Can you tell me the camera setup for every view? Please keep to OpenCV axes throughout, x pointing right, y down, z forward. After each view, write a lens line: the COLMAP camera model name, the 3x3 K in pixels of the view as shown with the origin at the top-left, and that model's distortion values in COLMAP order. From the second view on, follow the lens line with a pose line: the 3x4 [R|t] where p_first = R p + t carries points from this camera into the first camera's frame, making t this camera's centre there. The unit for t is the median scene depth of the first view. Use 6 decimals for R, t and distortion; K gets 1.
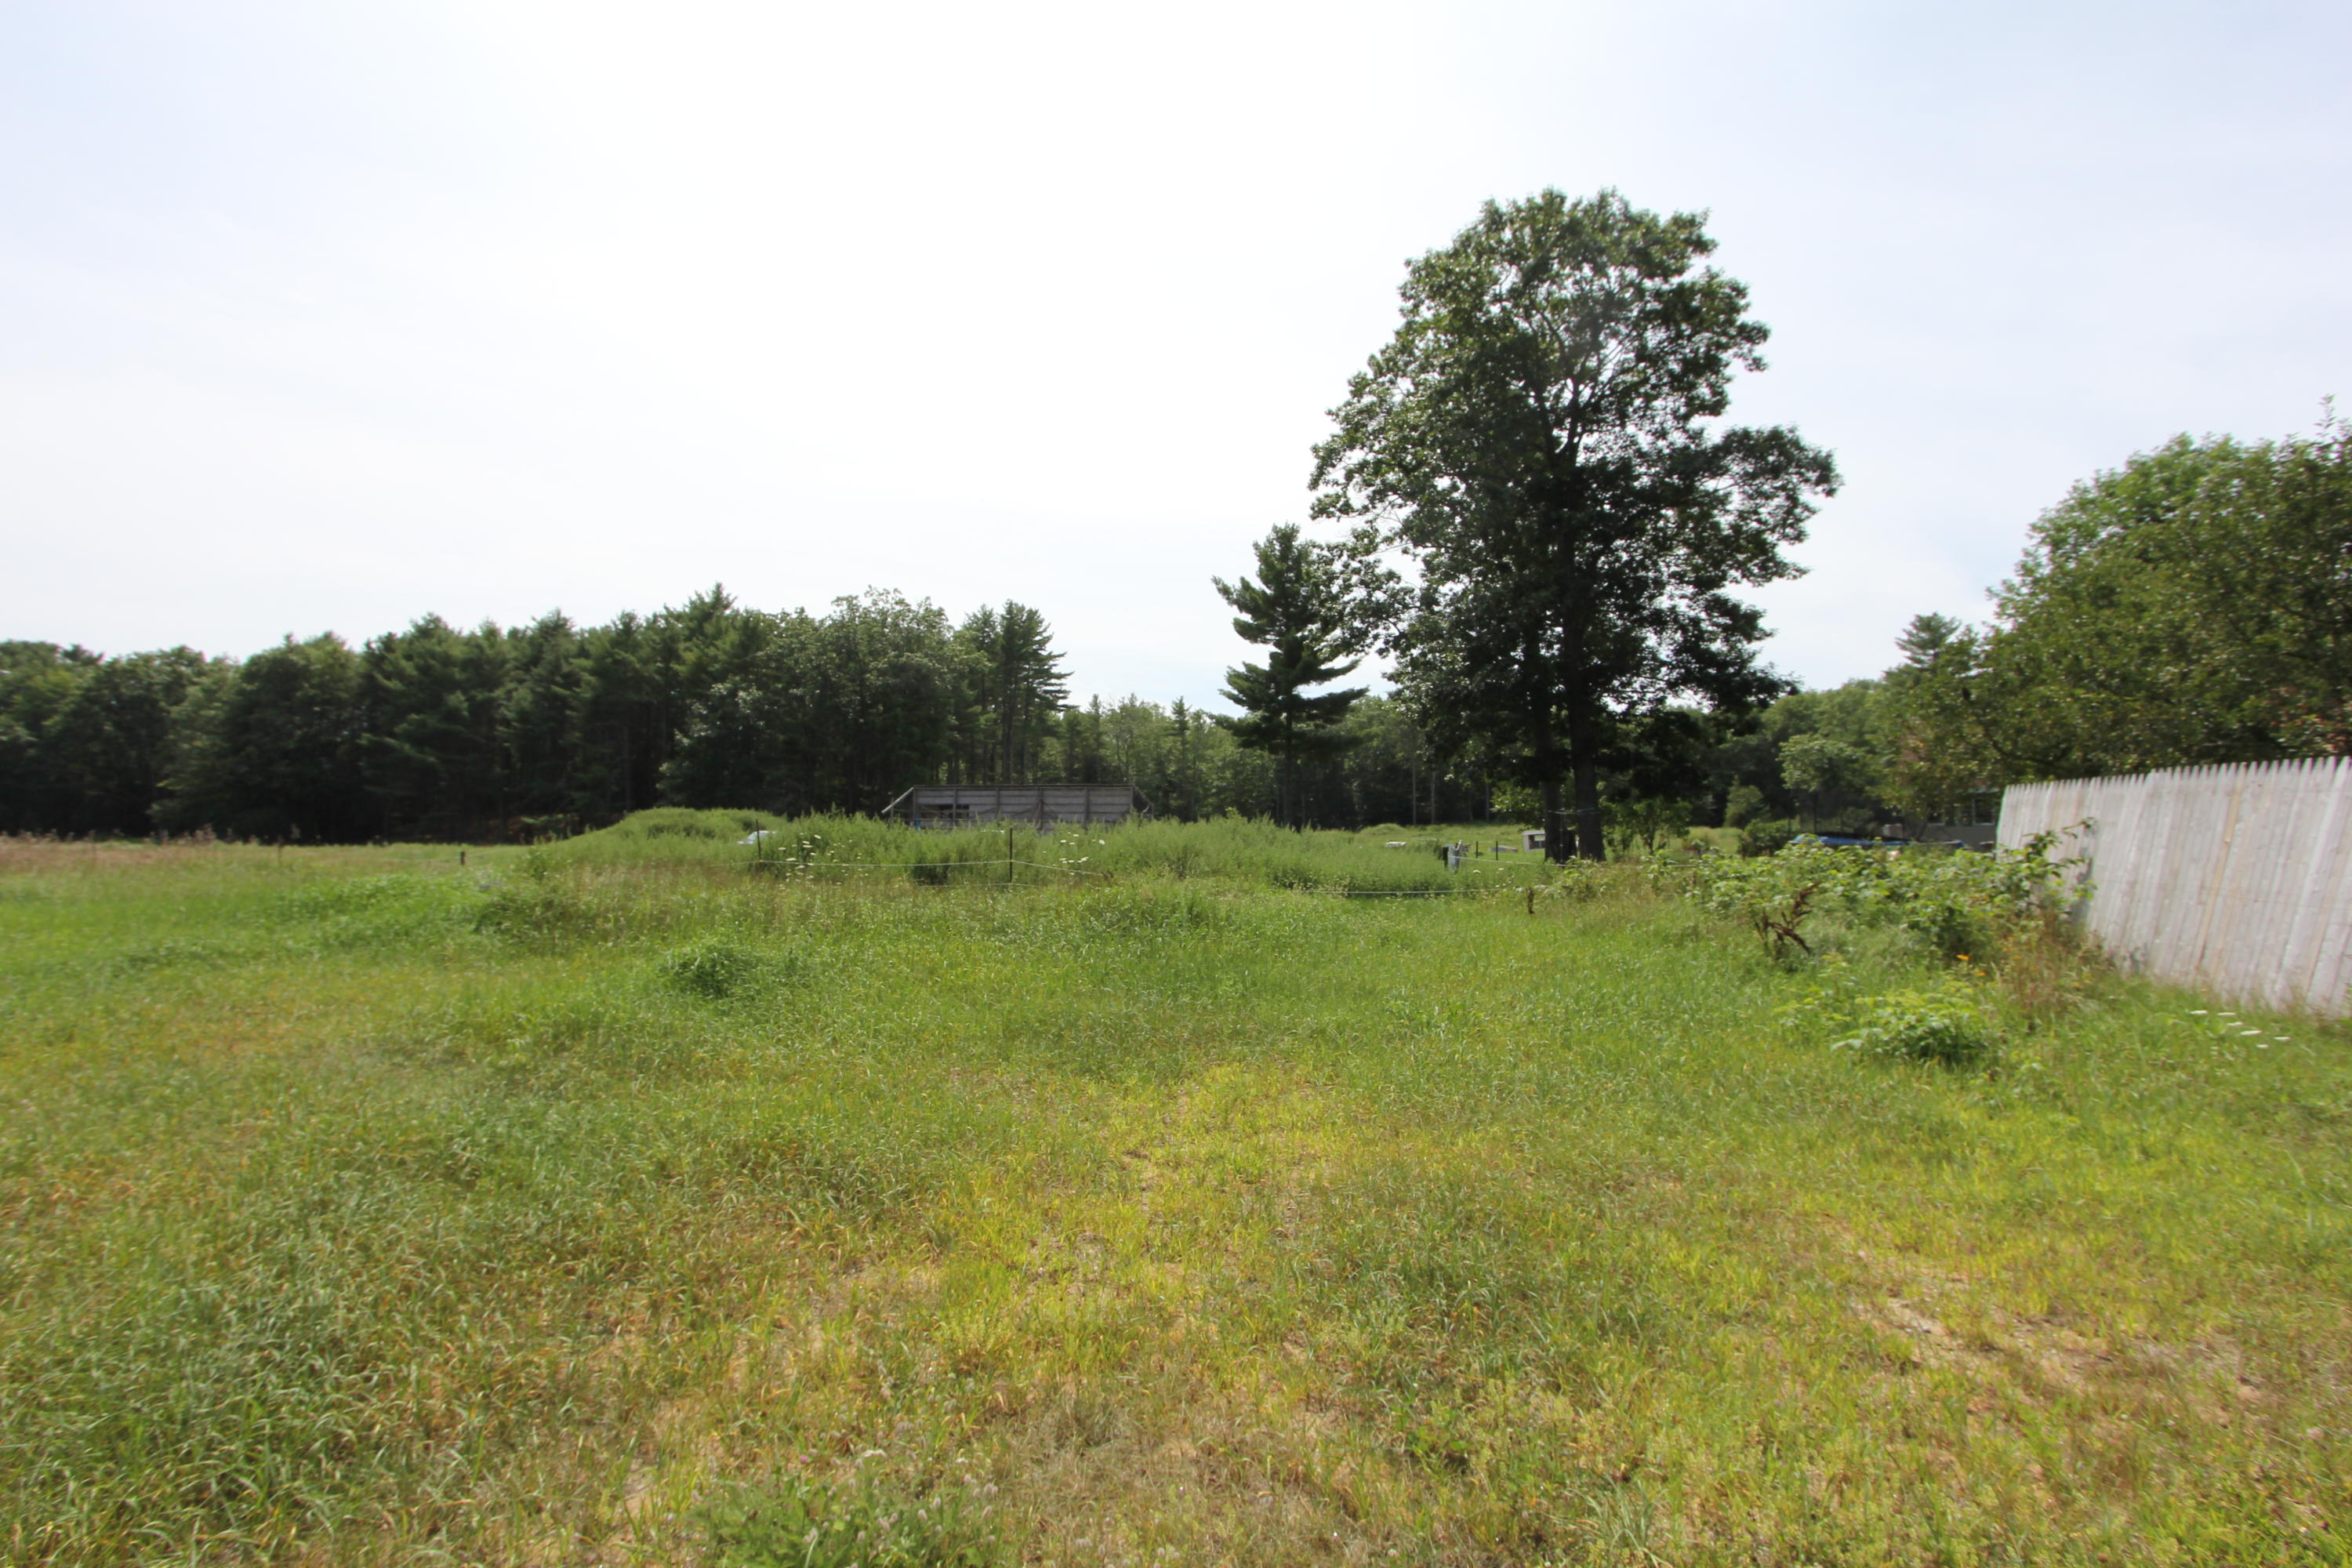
lens RADIAL K [[1091.3, 0, 1164.4], [0, 1091.3, 789.6], [0, 0, 1]] dist [-0.017411, 0.003069]
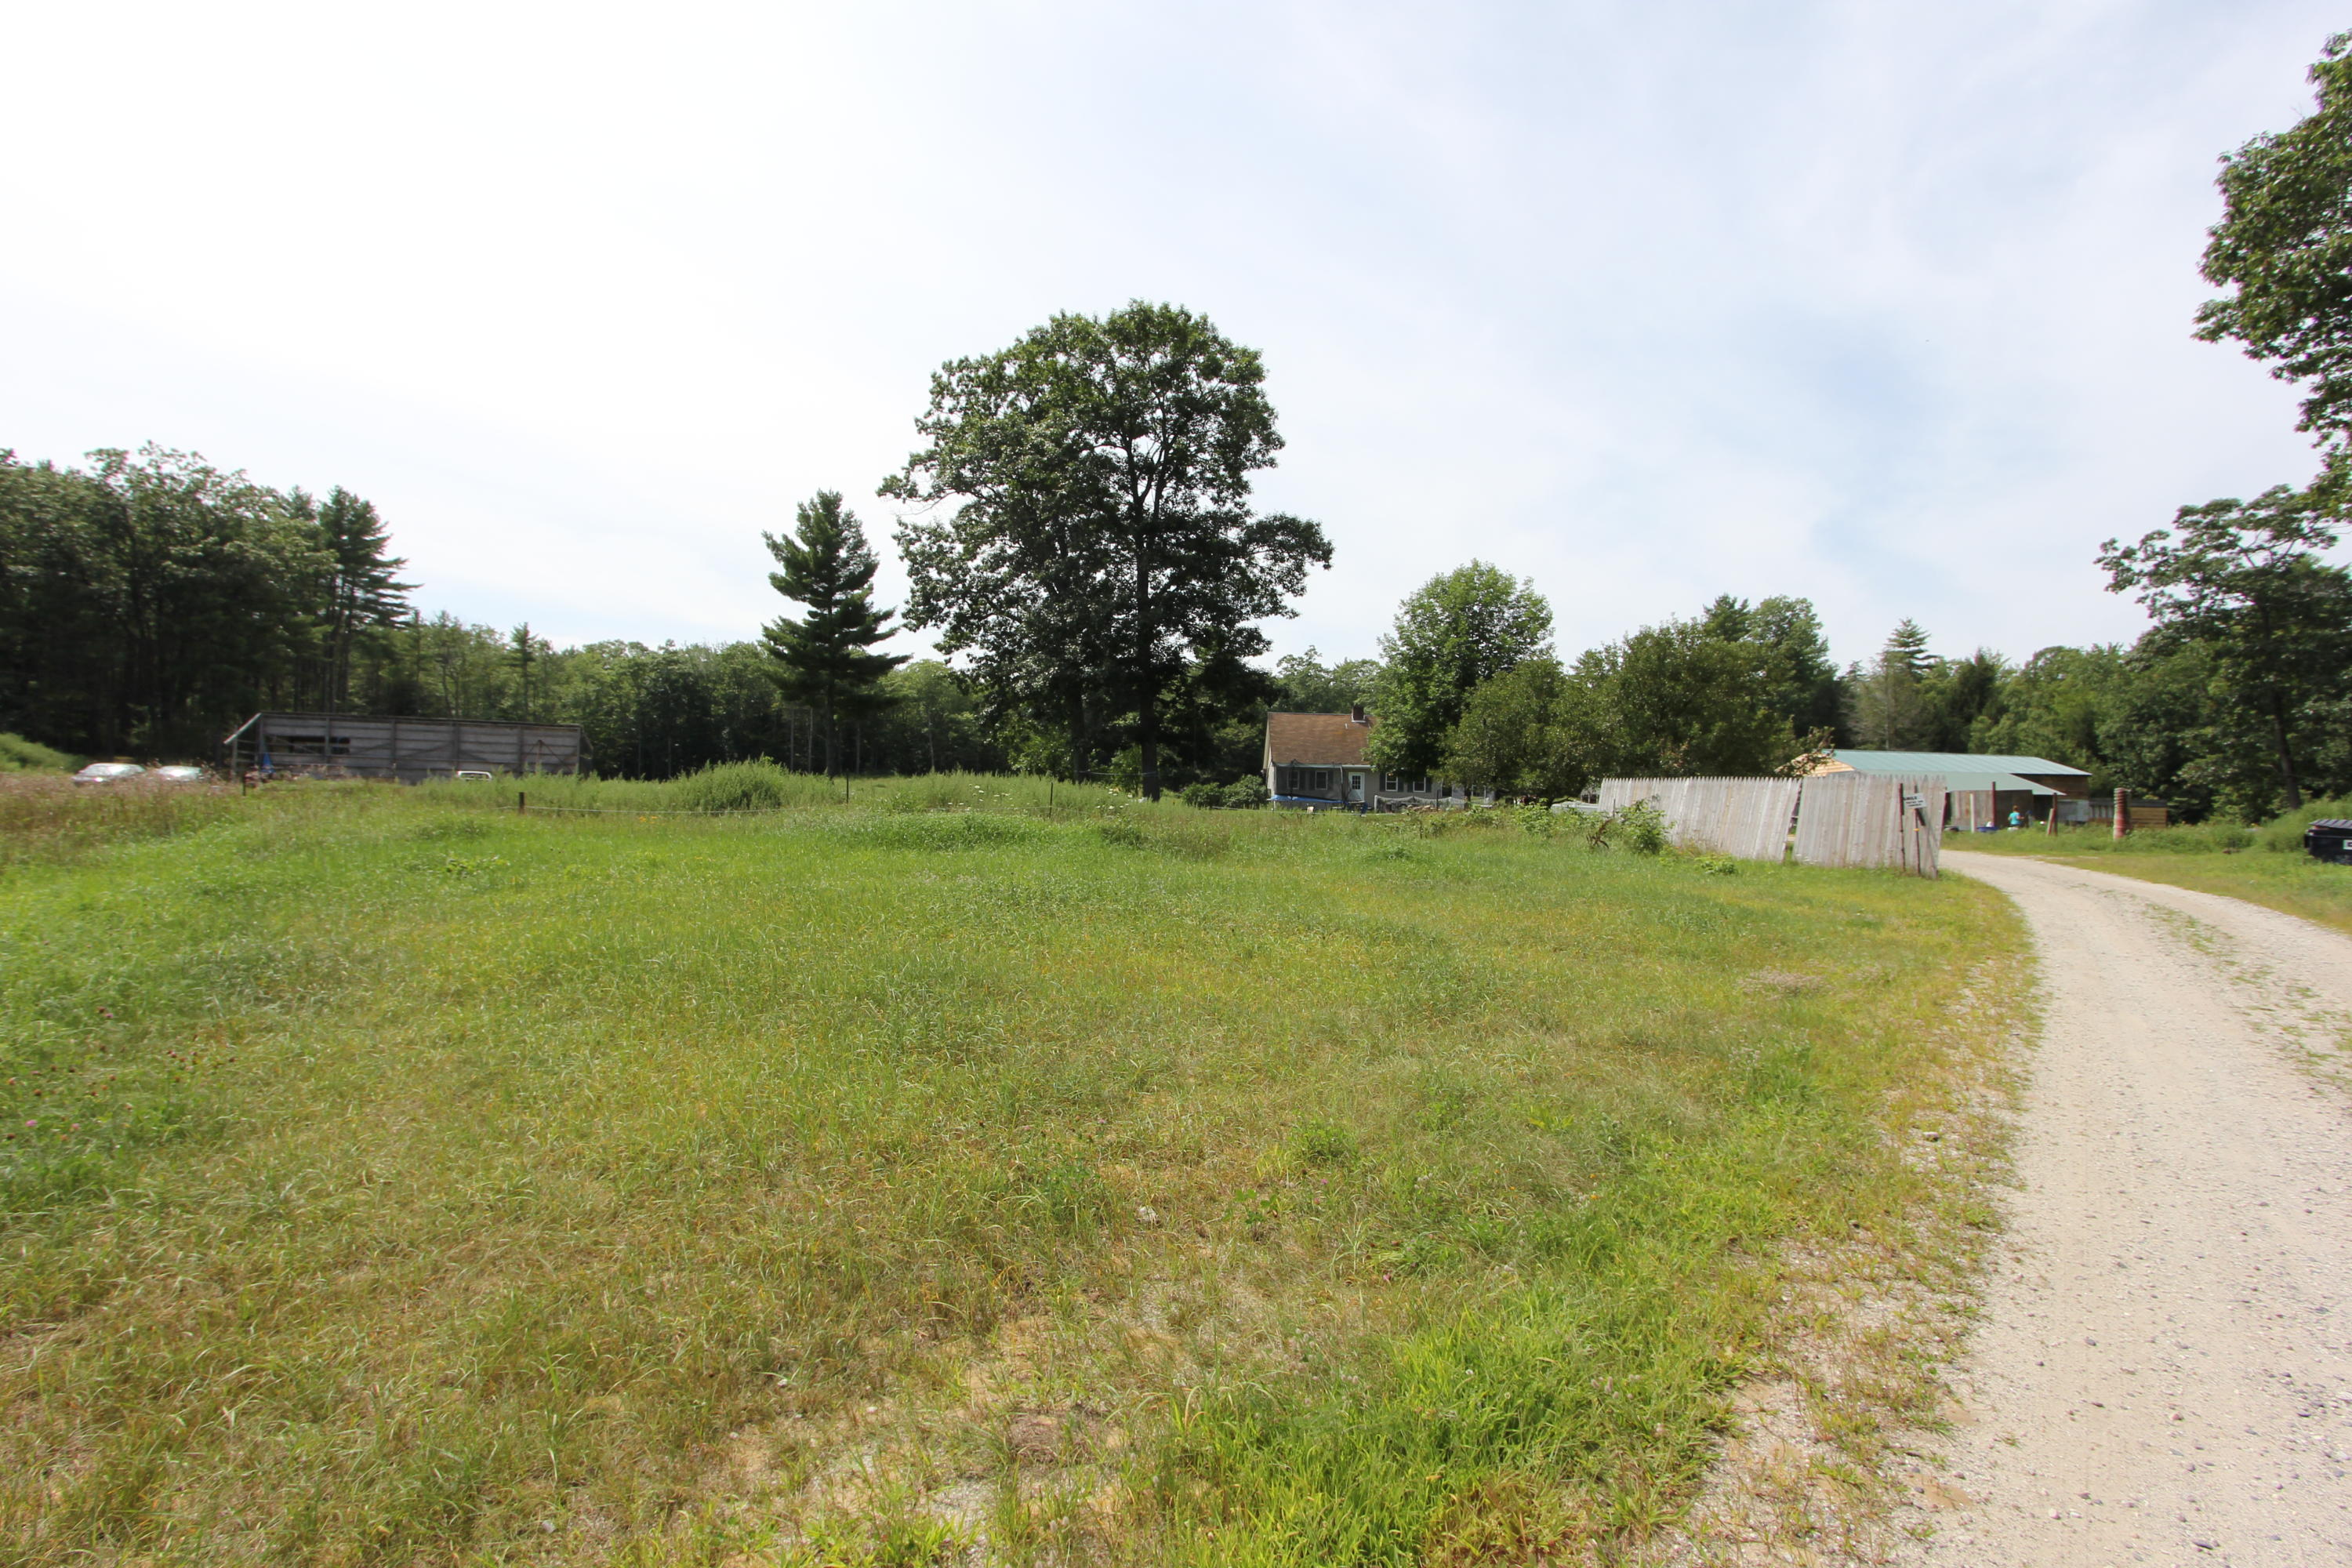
lens RADIAL K [[1091.3, 0, 1164.4], [0, 1091.3, 789.6], [0, 0, 1]] dist [-0.017411, 0.003069]
pose [[0.802461, 0.019642, 0.596381, -0.252033], [-0.046635, 0.998465, 0.029866, -0.001062], [-0.594879, -0.051779, 0.802146, -0.051276]]
